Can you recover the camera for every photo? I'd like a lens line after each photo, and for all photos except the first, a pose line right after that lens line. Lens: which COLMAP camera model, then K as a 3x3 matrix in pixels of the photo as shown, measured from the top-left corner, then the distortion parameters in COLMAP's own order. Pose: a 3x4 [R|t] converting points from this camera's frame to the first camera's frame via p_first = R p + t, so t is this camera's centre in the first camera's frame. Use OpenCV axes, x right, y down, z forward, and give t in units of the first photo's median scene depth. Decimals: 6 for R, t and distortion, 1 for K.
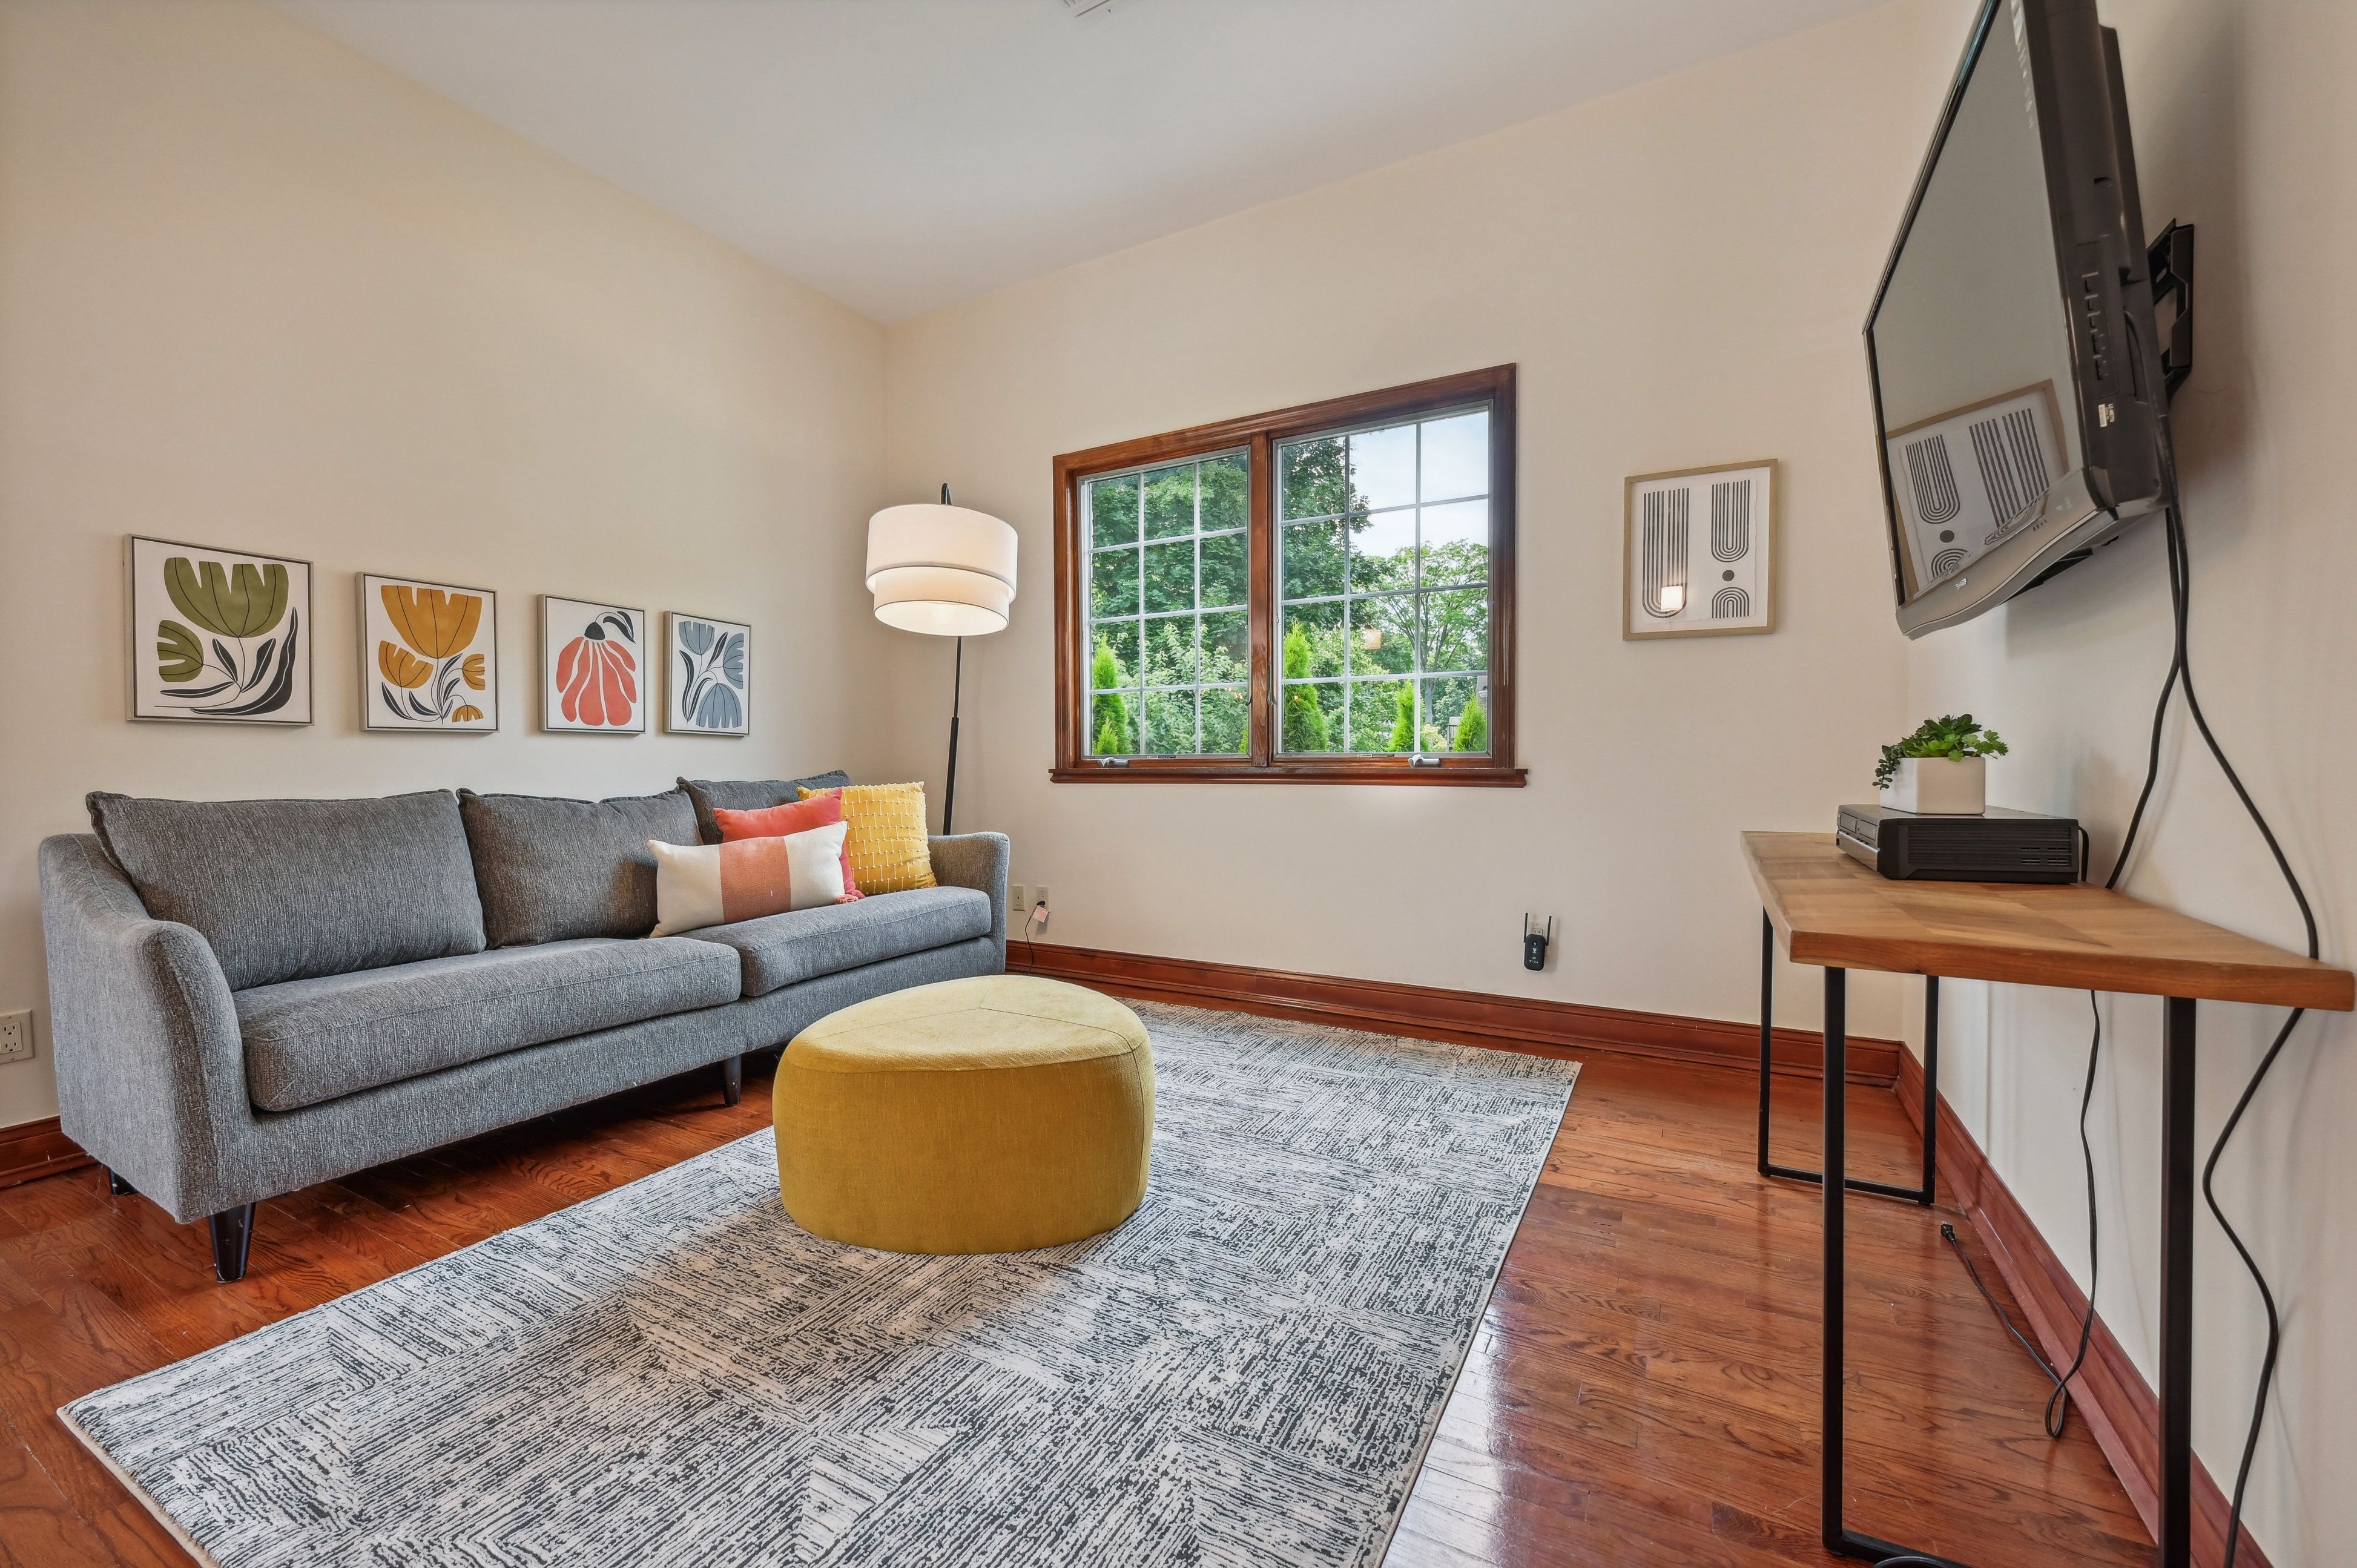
lens RADIAL K [[936.9, 0, 1174.4], [0, 936.9, 773.5], [0, 0, 1]] dist [0.000473, -0.000027]
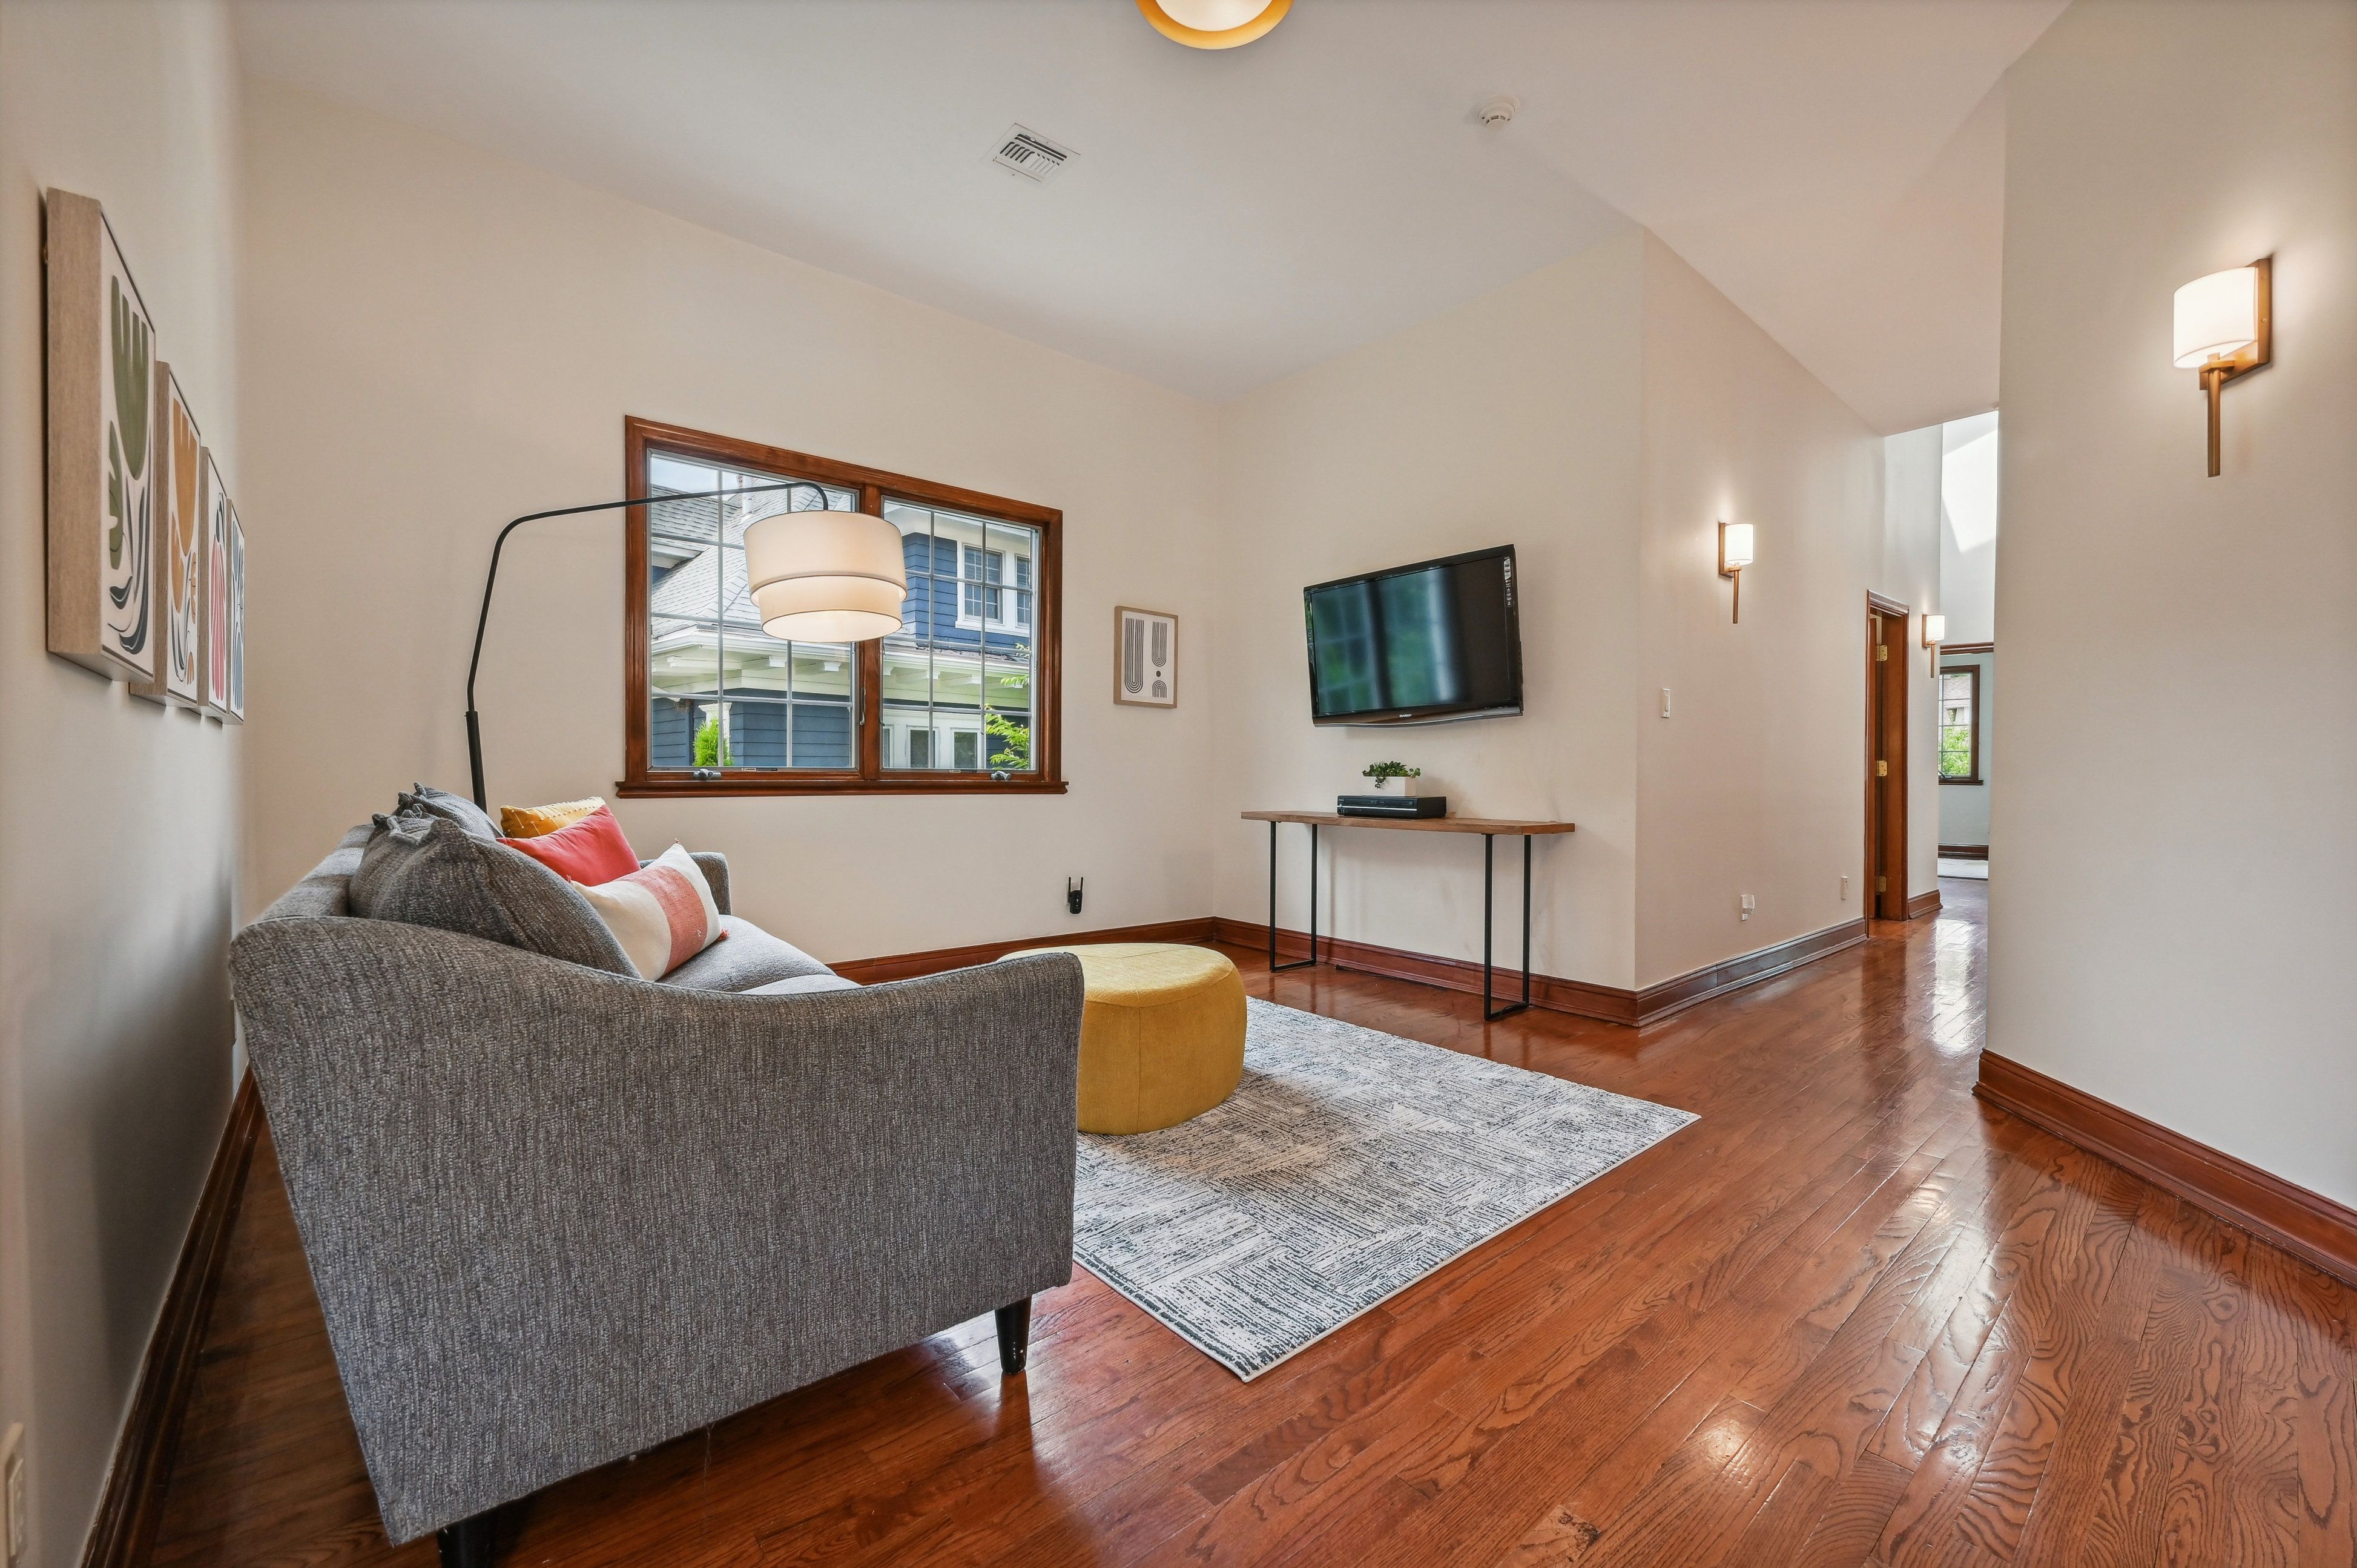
lens RADIAL K [[936.9, 0, 1174.4], [0, 936.9, 773.5], [0, 0, 1]] dist [0.000473, -0.000027]
pose [[0.356465, 0.008217, 0.934272, -1.075408], [0.005269, 0.999928, -0.010805, -0.000234], [-0.934294, 0.008775, 0.356396, 0.332803]]
